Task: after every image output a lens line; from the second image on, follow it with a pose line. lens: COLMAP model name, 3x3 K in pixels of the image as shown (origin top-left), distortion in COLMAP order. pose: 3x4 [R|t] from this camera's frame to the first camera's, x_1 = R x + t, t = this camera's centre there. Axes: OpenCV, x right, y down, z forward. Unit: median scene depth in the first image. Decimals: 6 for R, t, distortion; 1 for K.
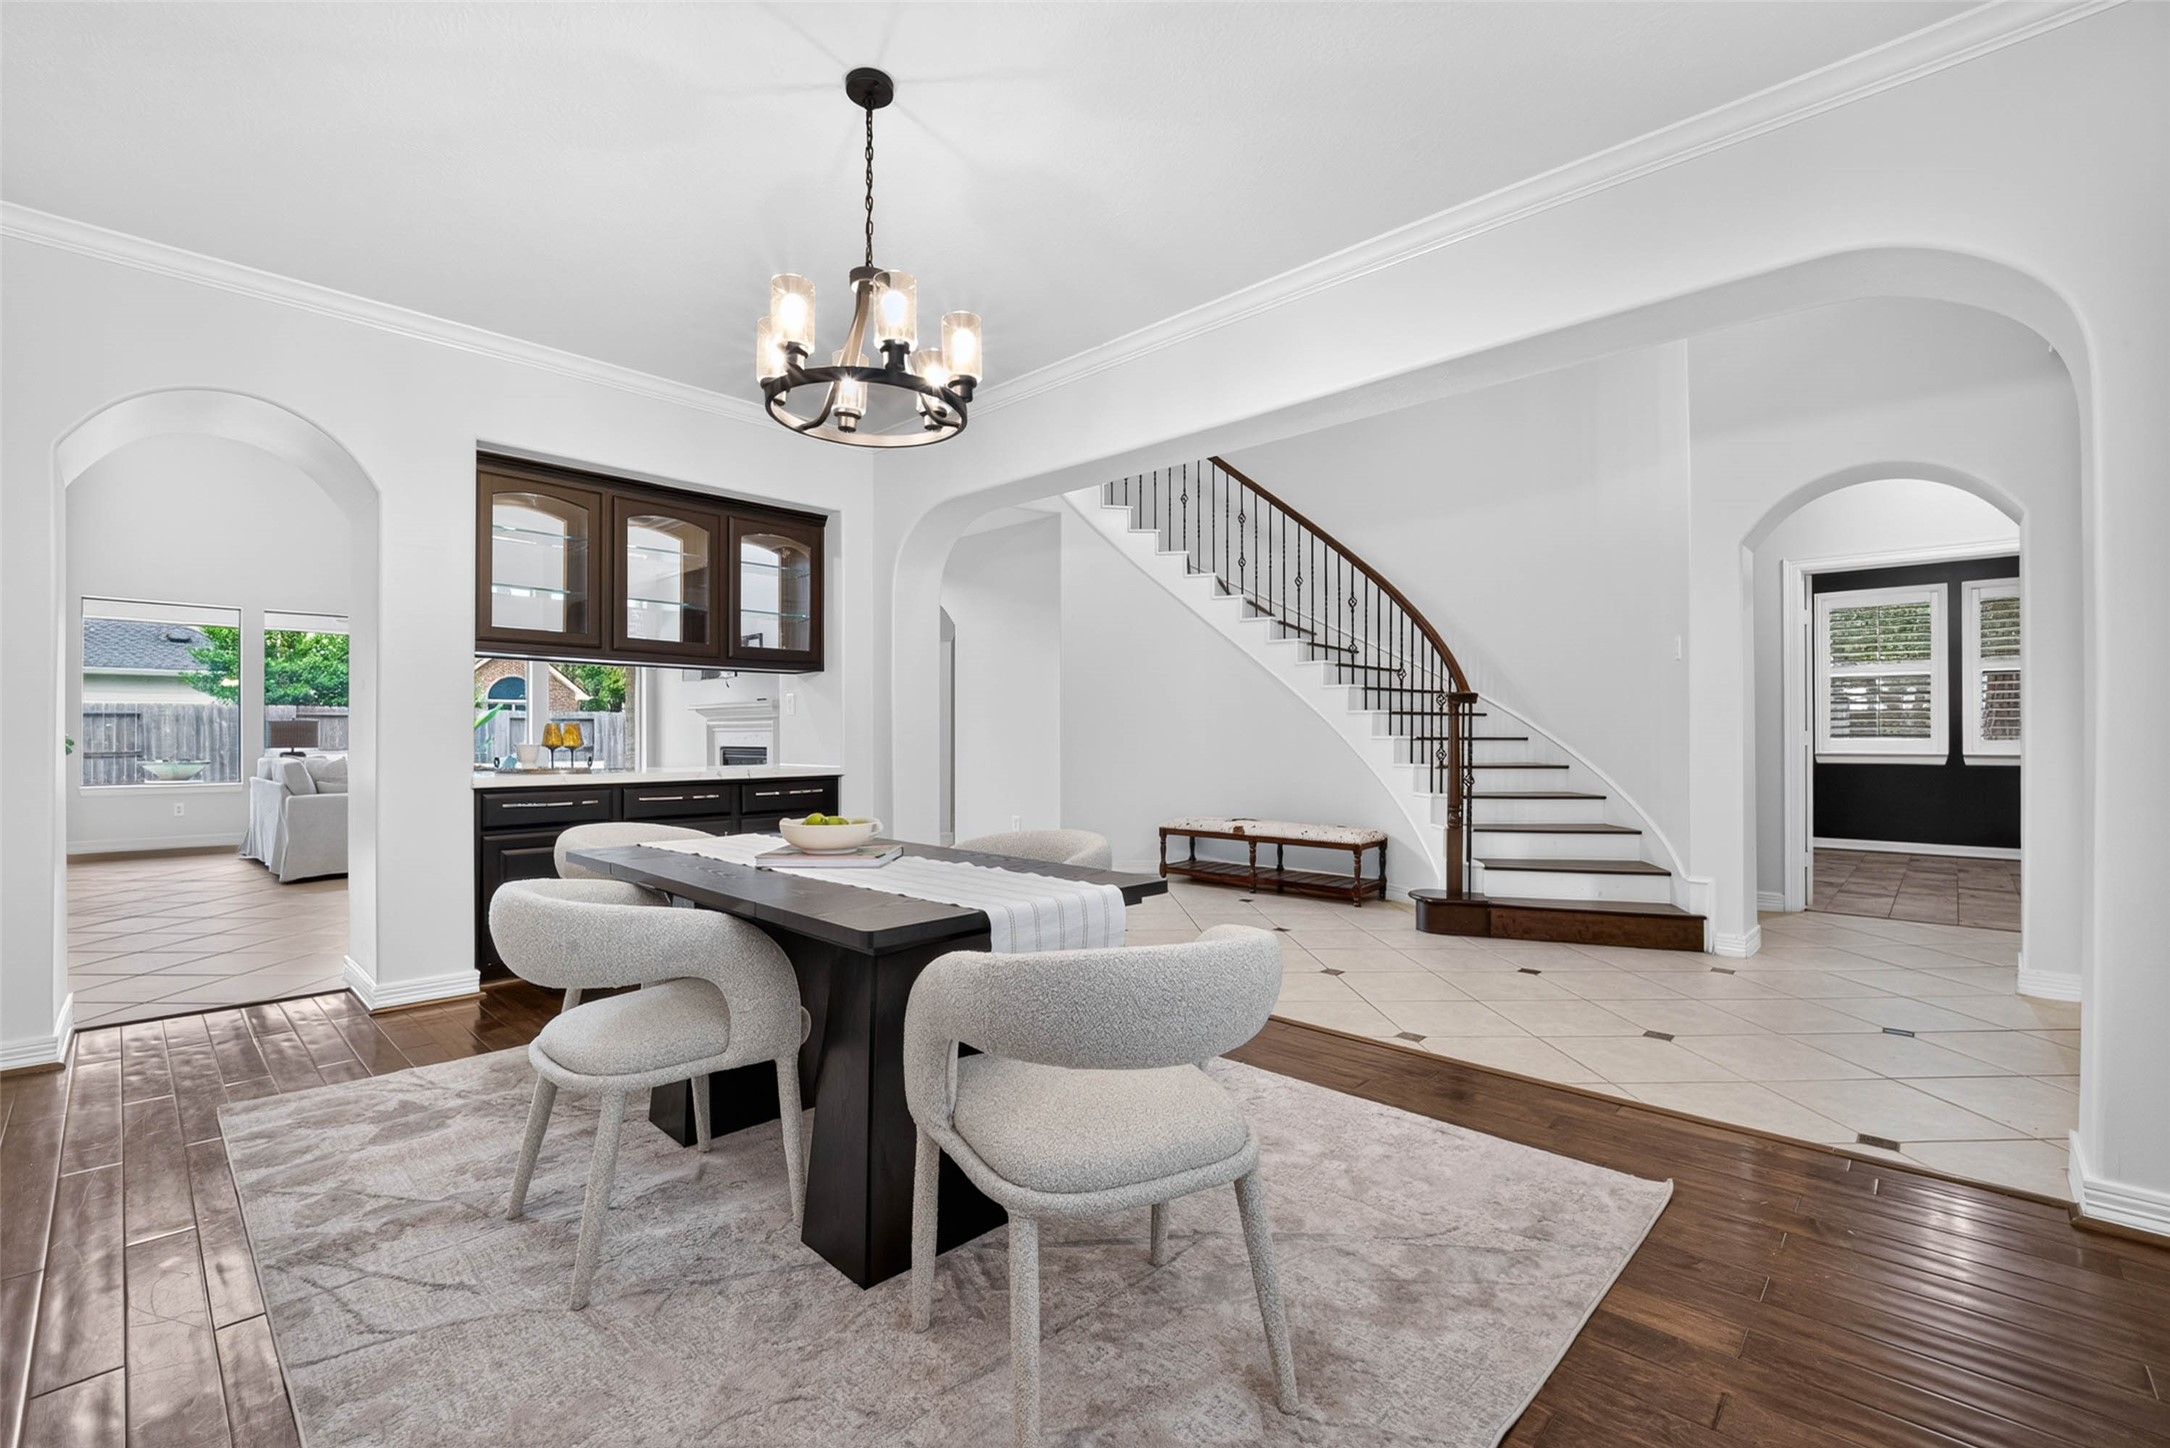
lens RADIAL K [[945.8, 0, 1081.5], [0, 945.8, 726.7], [0, 0, 1]] dist [-0.001823, -0.000975]
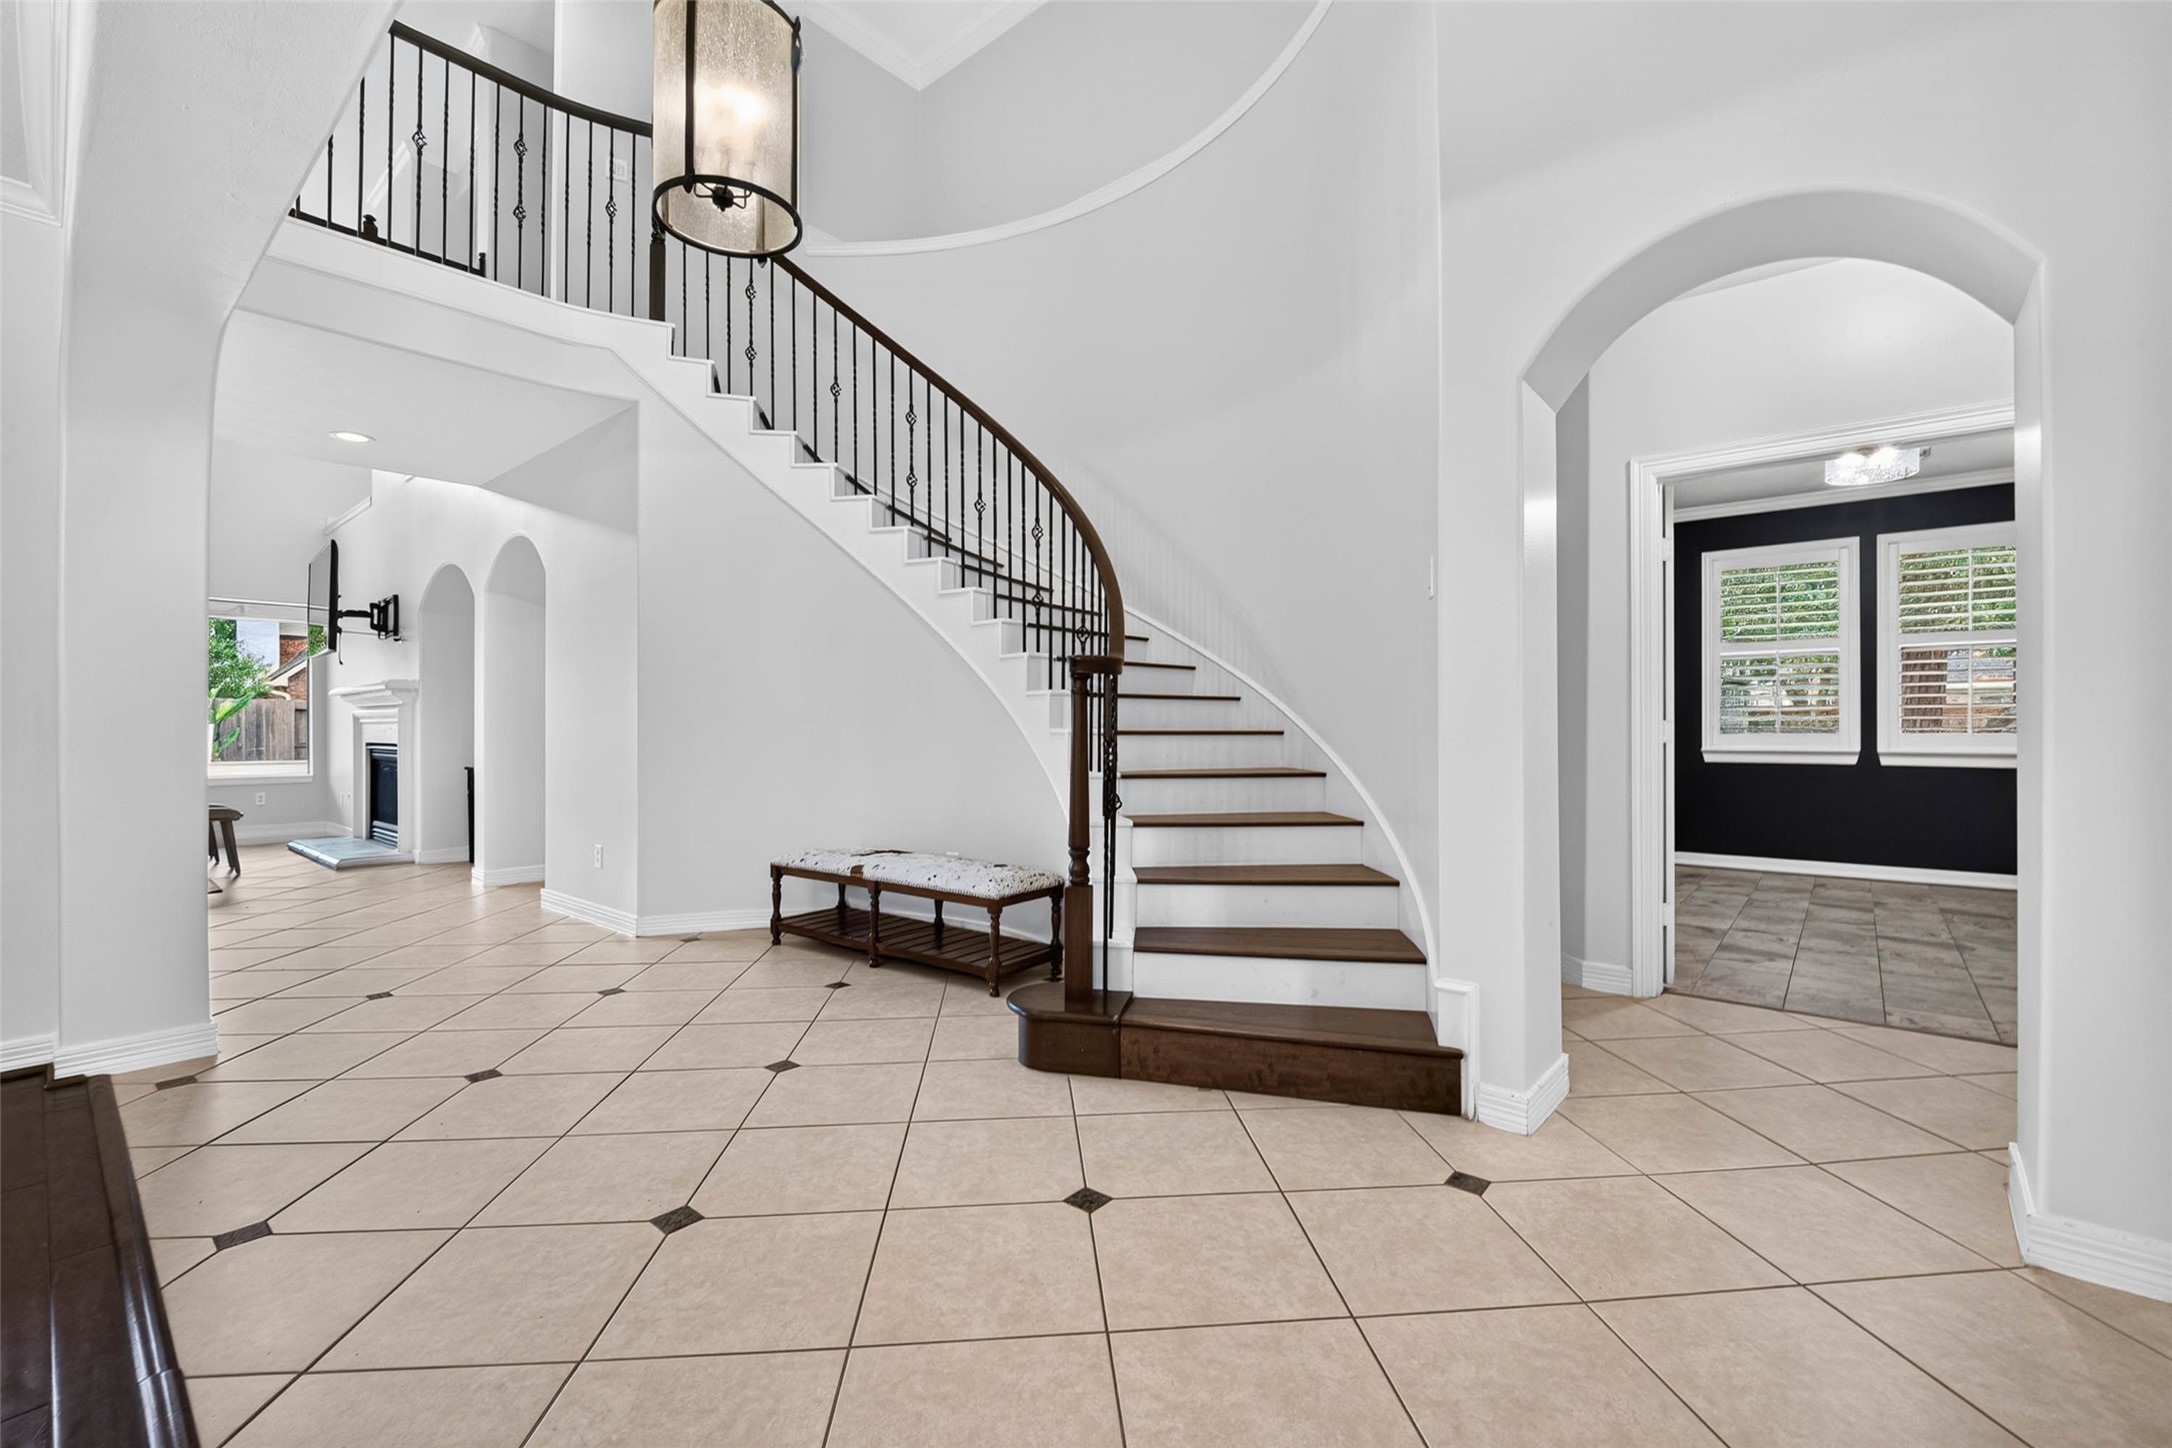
lens RADIAL K [[946.6, 0, 1082.5], [0, 946.6, 726.7], [0, 0, 1]] dist [-0.001823, -0.000975]
pose [[0.998063, -0.002056, 0.062179, 0.283636], [0.001810, 0.999990, 0.004018, 0.005310], [-0.062186, -0.003897, 0.998057, 0.324453]]
